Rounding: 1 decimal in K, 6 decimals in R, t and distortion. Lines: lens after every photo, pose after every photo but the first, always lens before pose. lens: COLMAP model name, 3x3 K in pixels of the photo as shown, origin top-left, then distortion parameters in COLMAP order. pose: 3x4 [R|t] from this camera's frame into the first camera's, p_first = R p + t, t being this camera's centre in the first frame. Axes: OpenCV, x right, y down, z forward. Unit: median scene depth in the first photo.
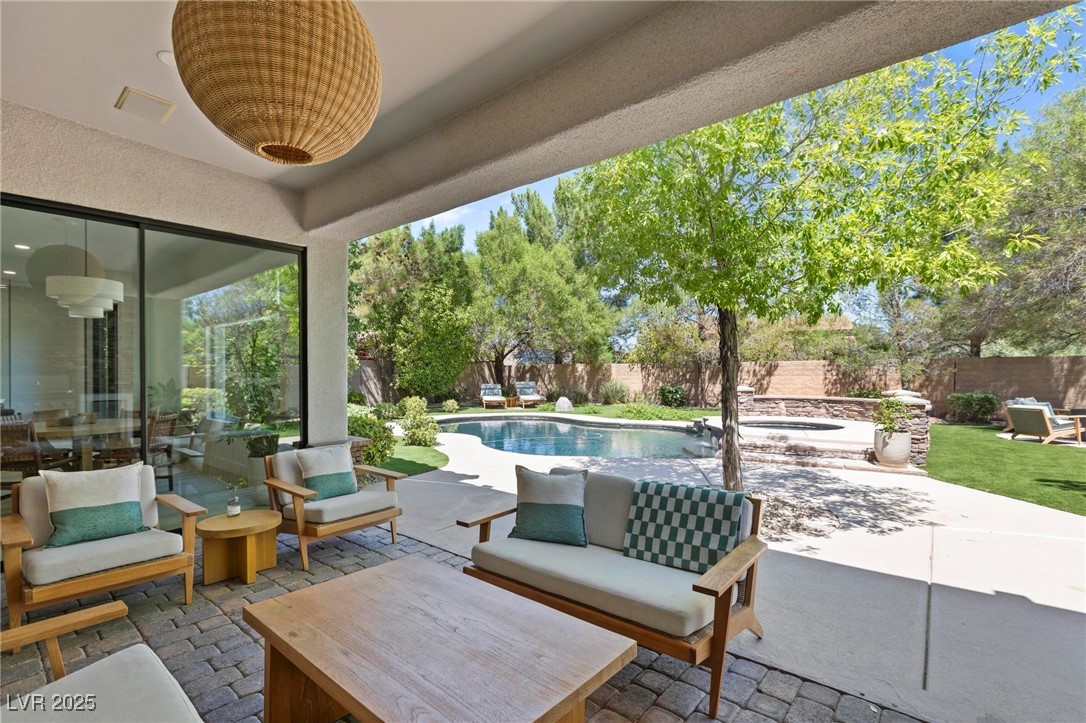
lens RADIAL K [[496.4, 0, 545.9], [0, 496.4, 369.8], [0, 0, 1]] dist [-0.005436, -0.000326]
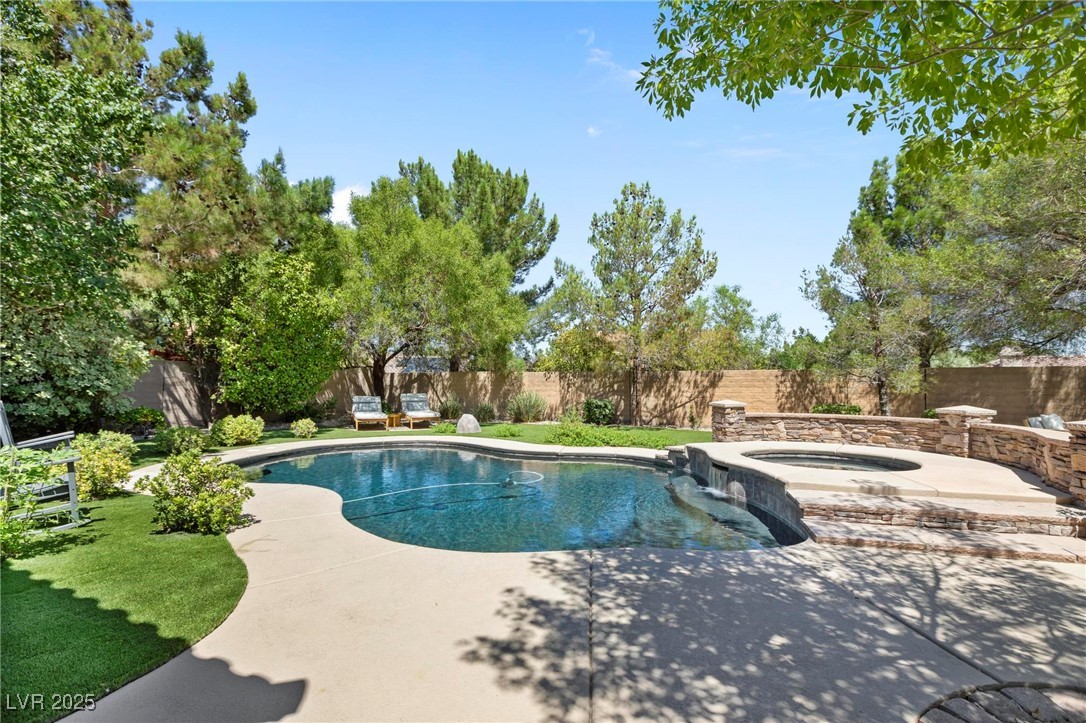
lens RADIAL K [[496.4, 0, 541.9], [0, 496.4, 357.1], [0, 0, 1]] dist [-0.005436, -0.000326]
pose [[0.974749, 0.019374, 0.222460, -0.022877], [-0.008269, 0.998678, -0.050742, 0.006025], [-0.223149, 0.047622, 0.973620, 0.232074]]
